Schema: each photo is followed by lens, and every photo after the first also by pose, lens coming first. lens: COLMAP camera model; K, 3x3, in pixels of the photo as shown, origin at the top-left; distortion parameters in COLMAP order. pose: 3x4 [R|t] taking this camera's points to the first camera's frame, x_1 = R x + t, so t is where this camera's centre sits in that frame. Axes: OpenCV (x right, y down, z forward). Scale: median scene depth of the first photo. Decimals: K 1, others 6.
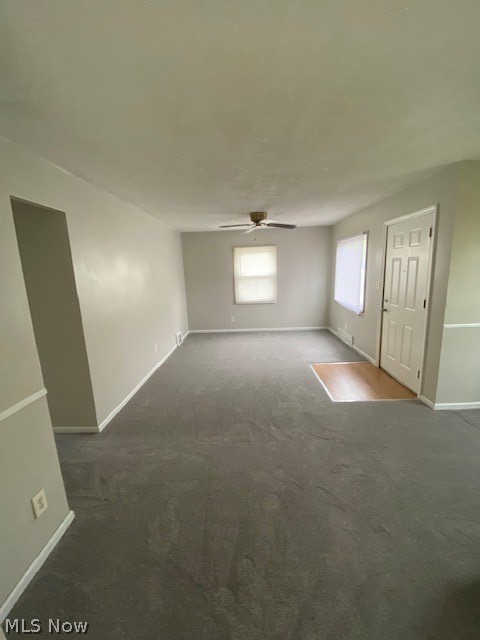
lens RADIAL K [[262.1, 0, 240.9], [0, 262.1, 317.0], [0, 0, 1]] dist [-0.014232, -0.003993]
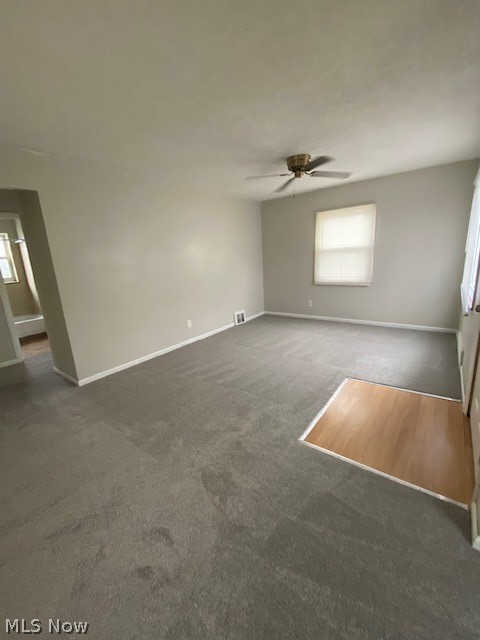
lens RADIAL K [[262.1, 0, 237.7], [0, 262.1, 321.5], [0, 0, 1]] dist [-0.014232, -0.003993]
pose [[0.808824, 0.131646, -0.573126, 0.275539], [-0.077847, 0.990012, 0.117542, -0.013395], [0.582876, -0.050455, 0.810993, 0.205896]]
